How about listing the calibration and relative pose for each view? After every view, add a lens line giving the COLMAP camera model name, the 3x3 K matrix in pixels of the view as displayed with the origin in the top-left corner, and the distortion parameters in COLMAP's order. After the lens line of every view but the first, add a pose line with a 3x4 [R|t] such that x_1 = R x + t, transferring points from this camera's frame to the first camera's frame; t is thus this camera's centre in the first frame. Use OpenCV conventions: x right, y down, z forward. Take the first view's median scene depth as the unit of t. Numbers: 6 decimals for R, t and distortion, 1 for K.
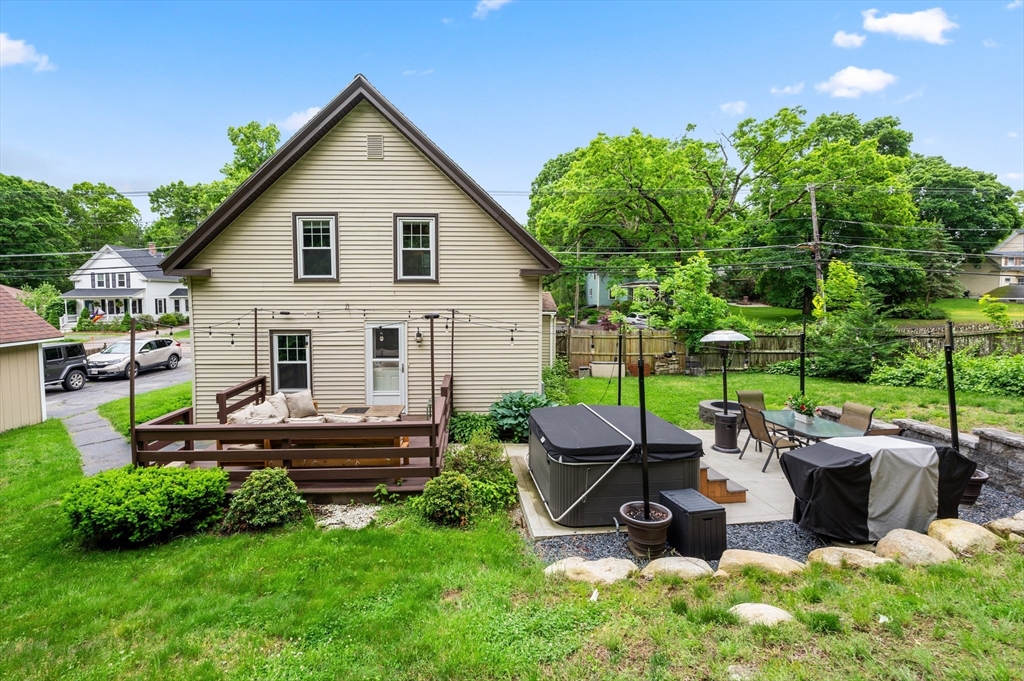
lens RADIAL K [[424.2, 0, 512.0], [0, 424.2, 340.5], [0, 0, 1]] dist [-0.000739, -0.000017]
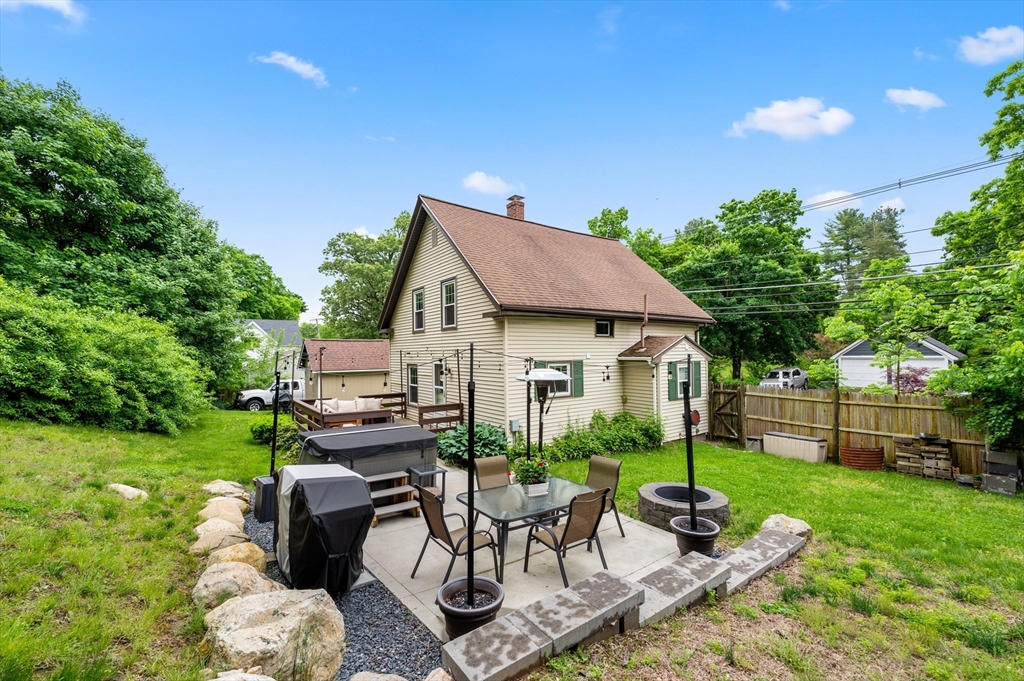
lens RADIAL K [[424.2, 0, 512.0], [0, 424.2, 340.5], [0, 0, 1]] dist [-0.000739, -0.000017]
pose [[0.562320, -0.031251, -0.826329, 0.979669], [-0.087475, 0.991431, -0.097021, 0.009486], [0.822280, 0.126840, 0.554768, 0.428327]]
